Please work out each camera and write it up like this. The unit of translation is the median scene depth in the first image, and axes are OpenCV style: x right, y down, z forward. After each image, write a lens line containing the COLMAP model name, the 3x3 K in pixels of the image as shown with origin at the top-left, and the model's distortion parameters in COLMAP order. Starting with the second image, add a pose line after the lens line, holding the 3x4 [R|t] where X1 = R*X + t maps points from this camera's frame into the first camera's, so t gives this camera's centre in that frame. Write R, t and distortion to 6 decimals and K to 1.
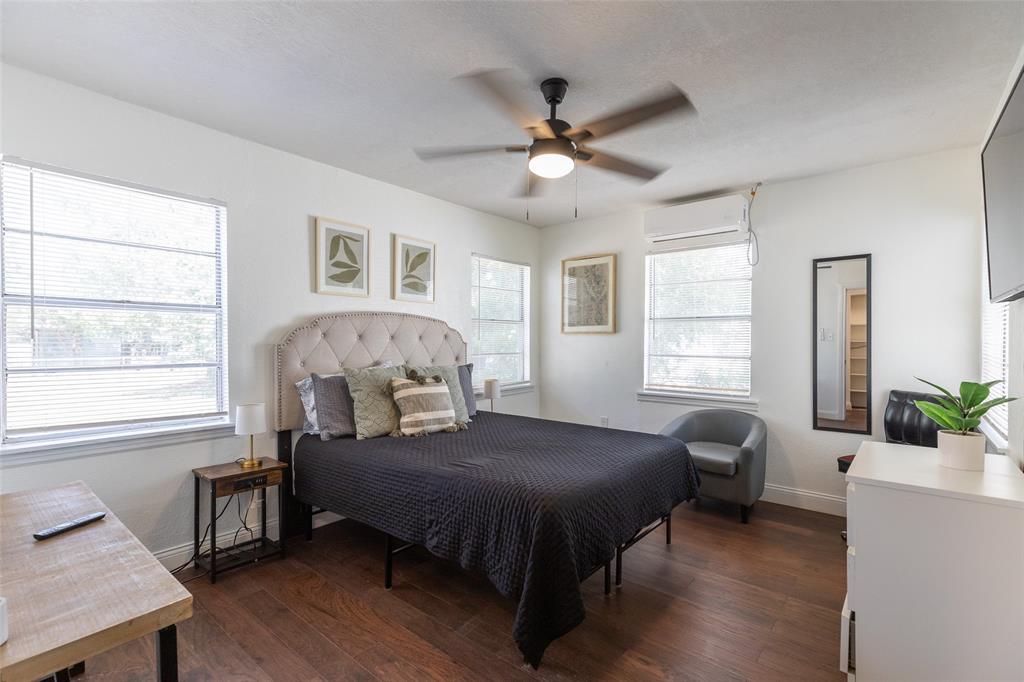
lens RADIAL K [[460.4, 0, 512.0], [0, 460.4, 335.0], [0, 0, 1]] dist [0.000450, -0.000984]
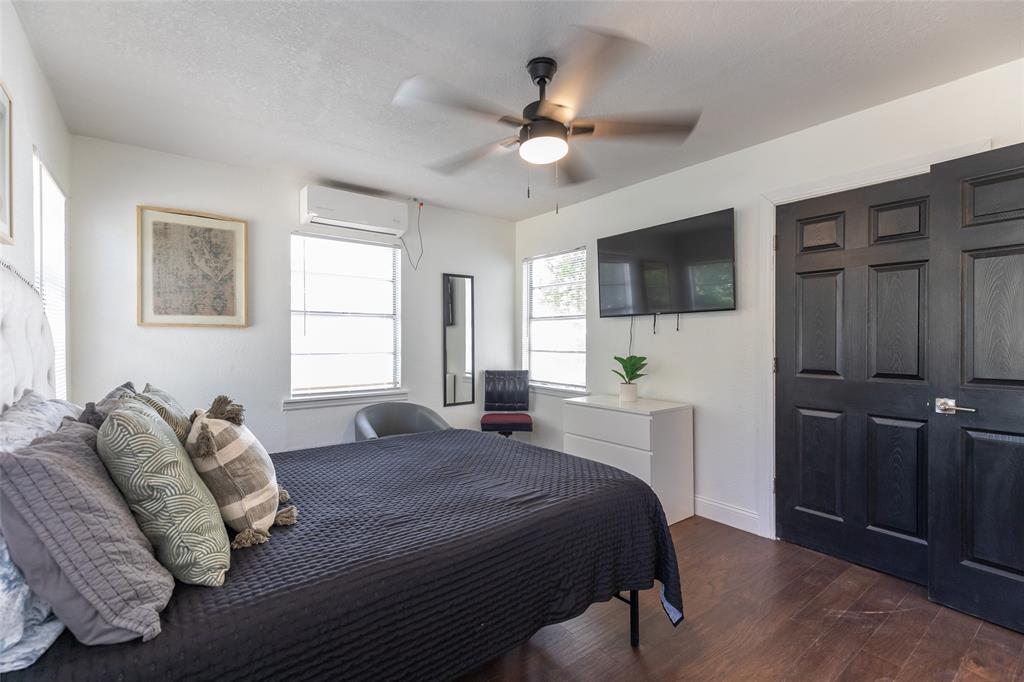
lens RADIAL K [[460.4, 0, 512.0], [0, 460.4, 335.0], [0, 0, 1]] dist [0.000450, -0.000984]
pose [[0.221450, 0.003636, 0.975165, -0.429955], [-0.011894, 0.999929, -0.001028, 0.004949], [-0.975099, -0.011371, 0.221477, 0.427385]]
